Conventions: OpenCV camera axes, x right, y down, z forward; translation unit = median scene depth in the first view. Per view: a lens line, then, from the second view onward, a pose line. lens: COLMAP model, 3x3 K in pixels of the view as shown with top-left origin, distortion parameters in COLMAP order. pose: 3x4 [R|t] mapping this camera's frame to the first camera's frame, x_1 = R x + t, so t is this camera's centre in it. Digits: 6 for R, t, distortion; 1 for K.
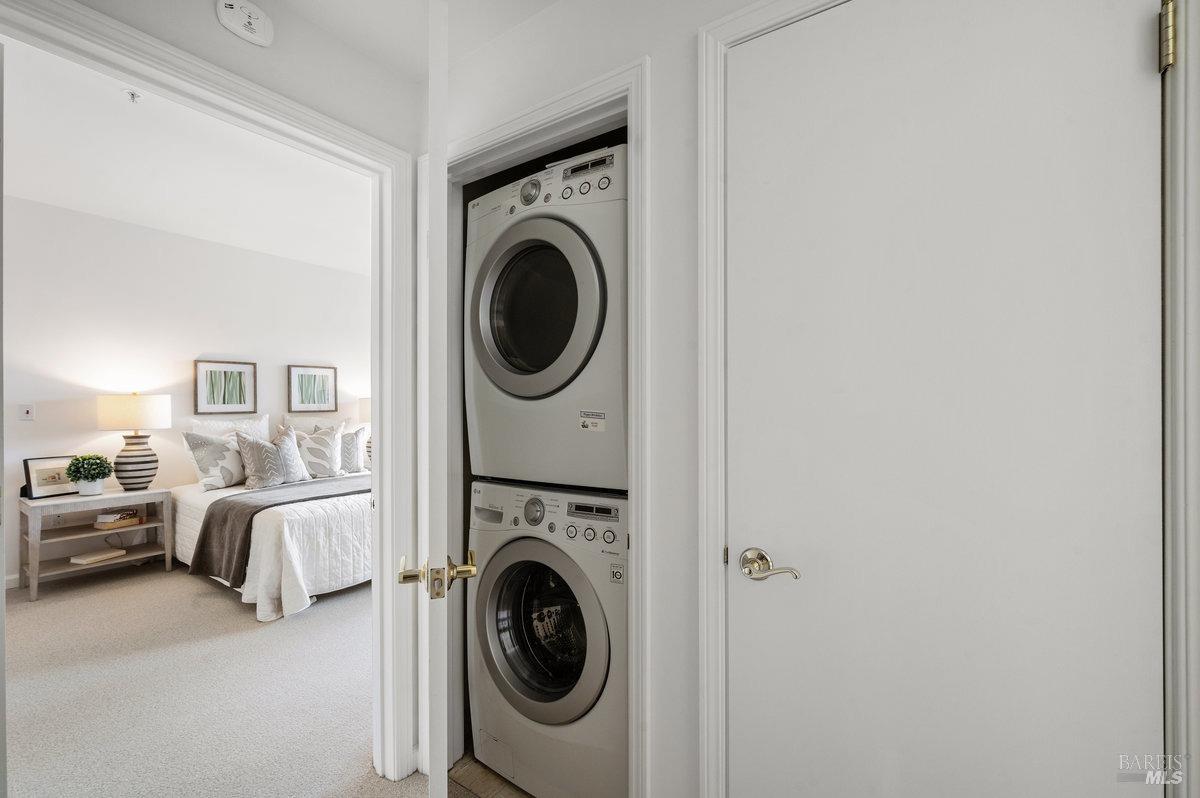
lens RADIAL K [[510.3, 0, 600.0], [0, 510.3, 399.0], [0, 0, 1]] dist [-0.001059, -0.000196]
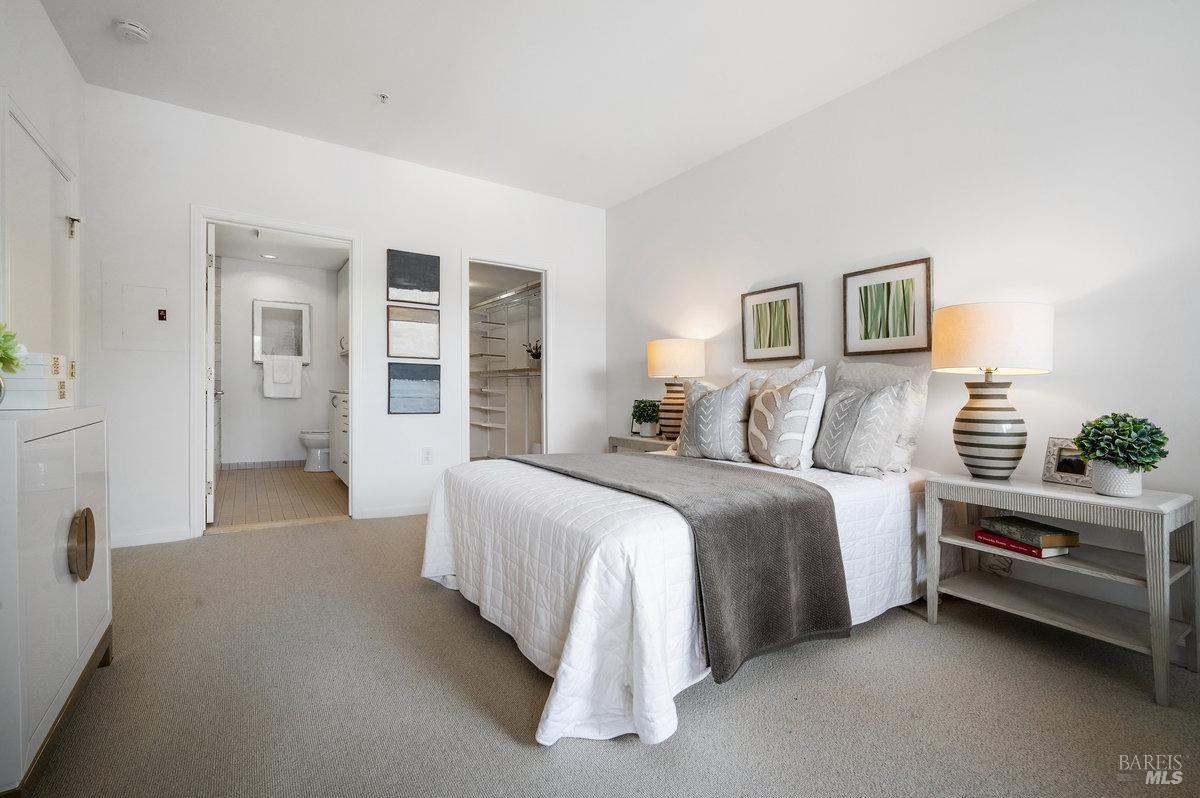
lens RADIAL K [[533.4, 0, 600.0], [0, 533.4, 399.0], [0, 0, 1]] dist [0.001181, 0.000075]
pose [[-0.371678, 0.013903, -0.928257, 0.069699], [0.002643, 0.999900, 0.013918, 0.070188], [0.928358, 0.002719, -0.371678, 1.010087]]
